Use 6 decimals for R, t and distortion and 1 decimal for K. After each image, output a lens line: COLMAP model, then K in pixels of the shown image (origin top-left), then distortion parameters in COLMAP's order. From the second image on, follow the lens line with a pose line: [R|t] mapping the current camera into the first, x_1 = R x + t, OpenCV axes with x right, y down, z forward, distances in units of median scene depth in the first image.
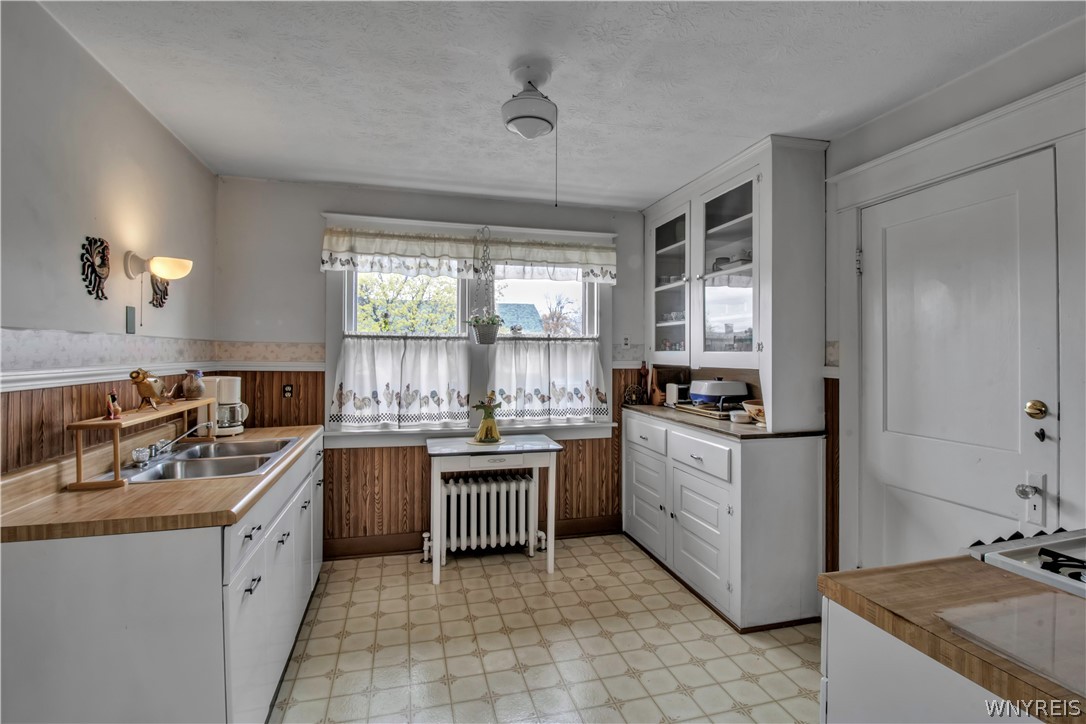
lens RADIAL K [[510.5, 0, 547.5], [0, 510.5, 346.6], [0, 0, 1]] dist [-0.002403, -0.000387]
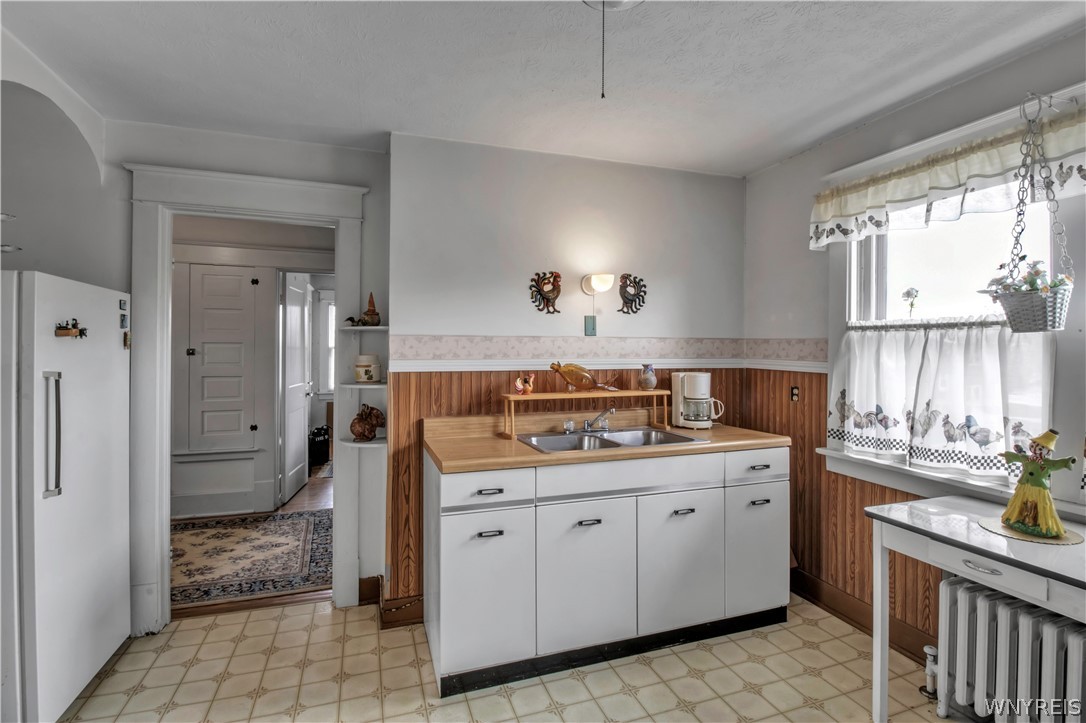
lens RADIAL K [[516.2, 0, 542.5], [0, 516.2, 347.0], [0, 0, 1]] dist [-0.001416, -0.000603]
pose [[0.076779, -0.006744, -0.997025, 0.339815], [0.011546, 0.999916, -0.005874, 0.006684], [0.996981, -0.011061, 0.076851, 0.497941]]
